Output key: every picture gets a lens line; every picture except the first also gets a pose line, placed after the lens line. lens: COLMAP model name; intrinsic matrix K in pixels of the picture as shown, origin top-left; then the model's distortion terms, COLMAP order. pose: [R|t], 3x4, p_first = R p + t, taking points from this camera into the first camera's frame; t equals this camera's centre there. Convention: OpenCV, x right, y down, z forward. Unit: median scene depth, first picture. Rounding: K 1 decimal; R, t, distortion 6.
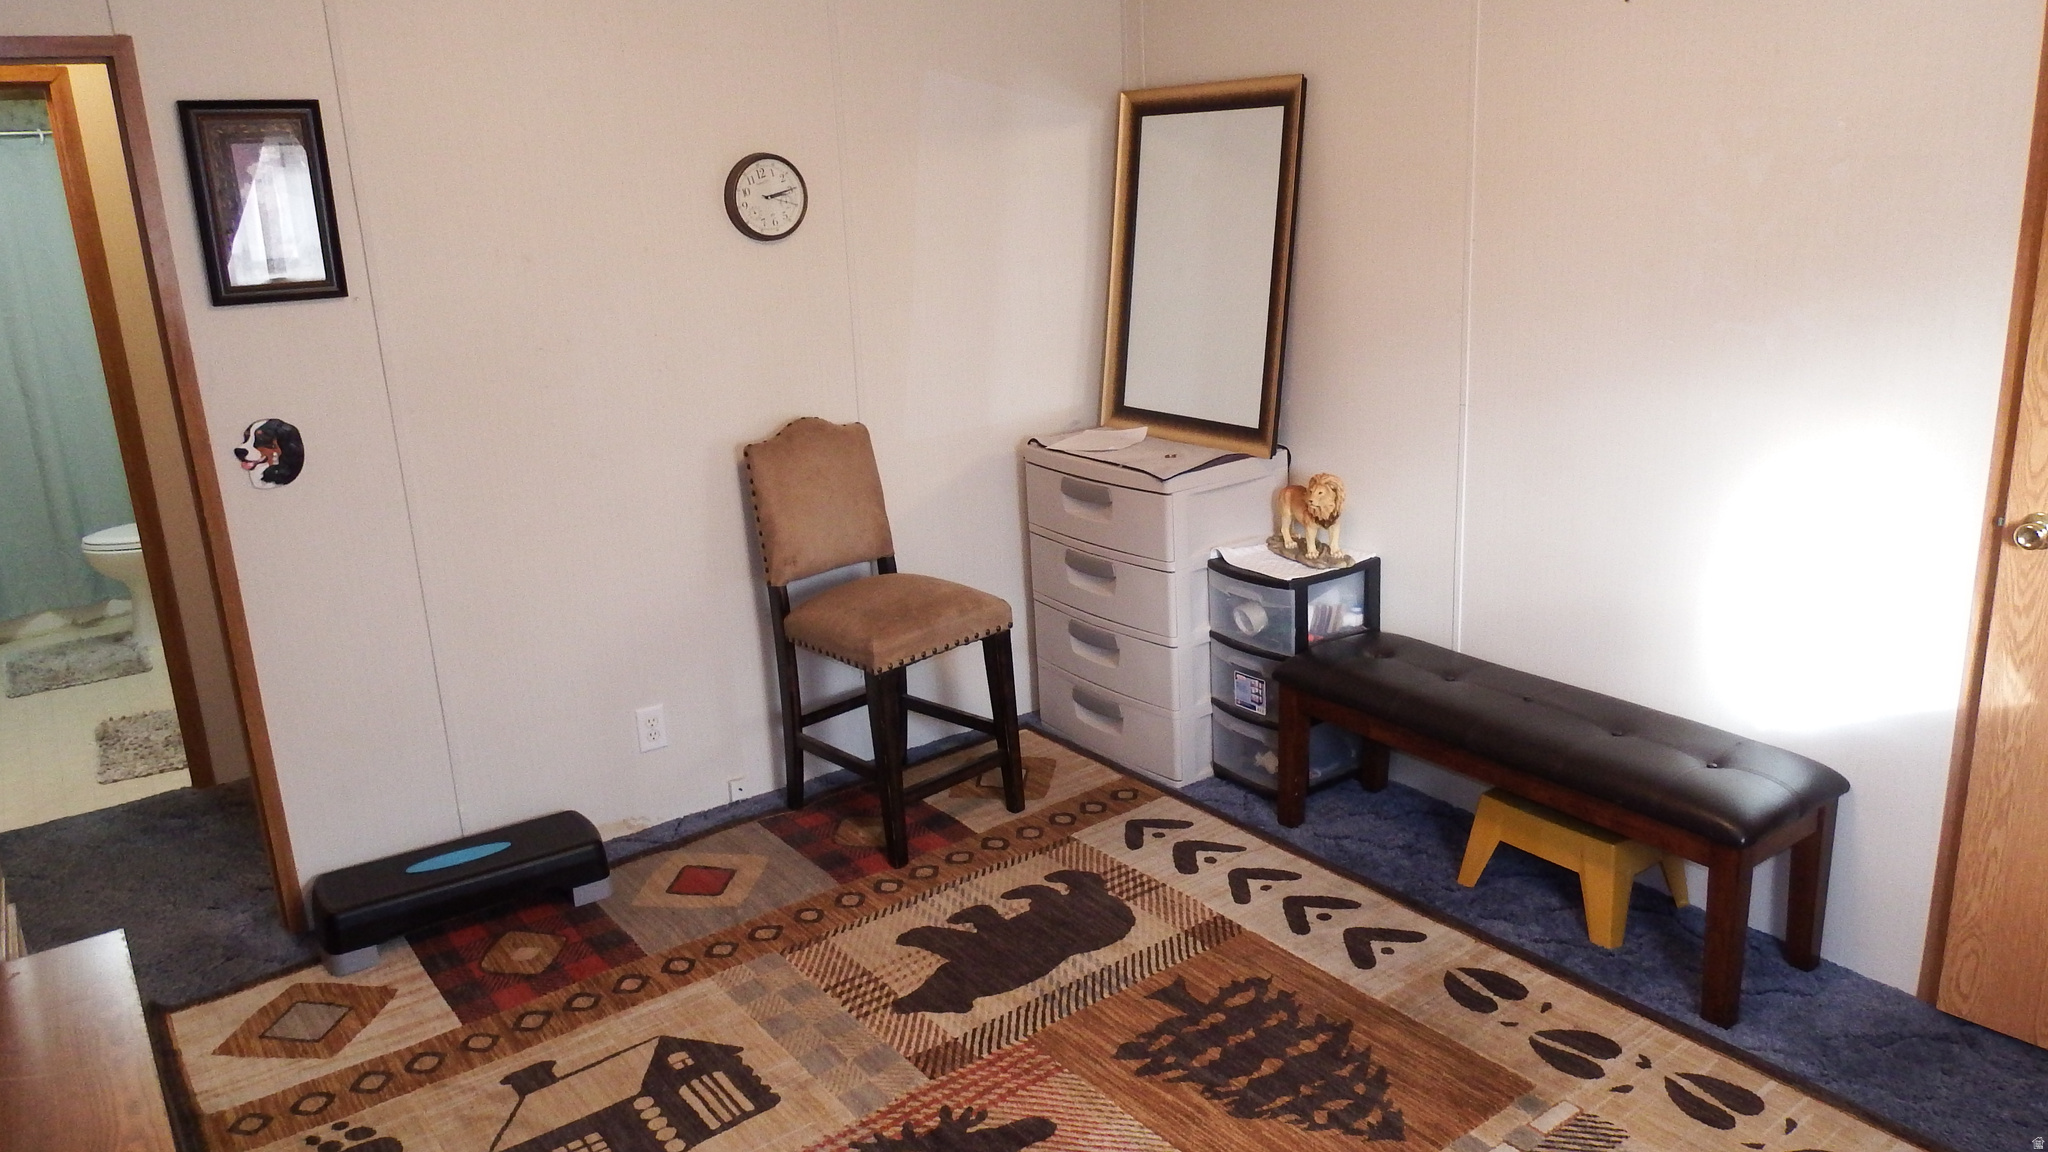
lens RADIAL K [[1485.7, 0, 1041.8], [0, 1485.7, 570.7], [0, 0, 1]] dist [-0.009603, 0.003361]
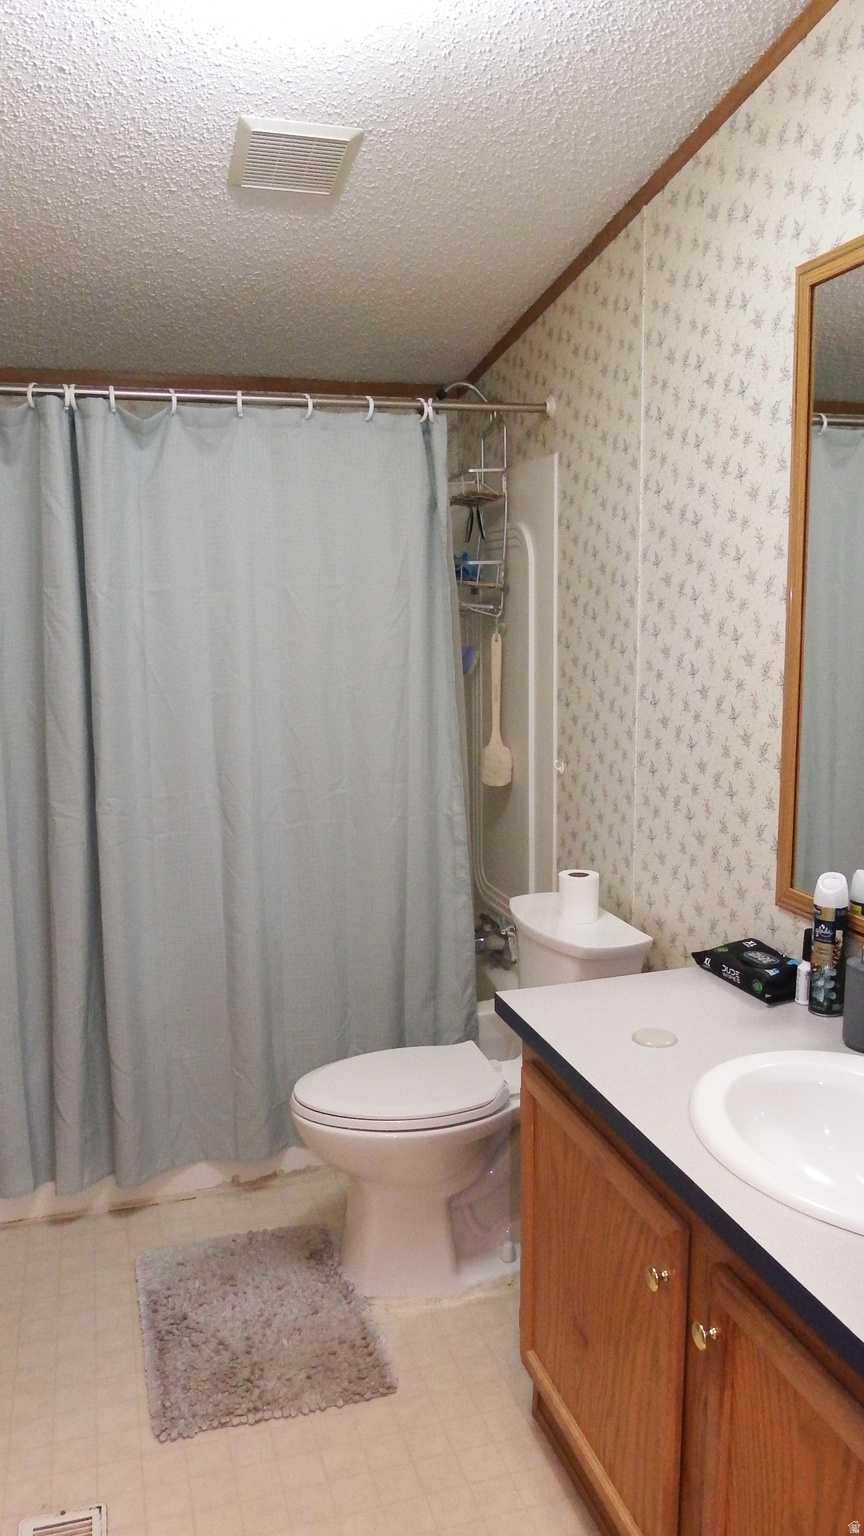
lens RADIAL K [[1116.5, 0, 432.0], [0, 1116.5, 768.0], [0, 0, 1]] dist [0.044017, -0.065201]
pose [[0.952390, 0.081958, -0.293661, -0.473605], [-0.112738, 0.989591, -0.089441, -0.108382], [0.283274, 0.118289, 0.951716, 0.582944]]
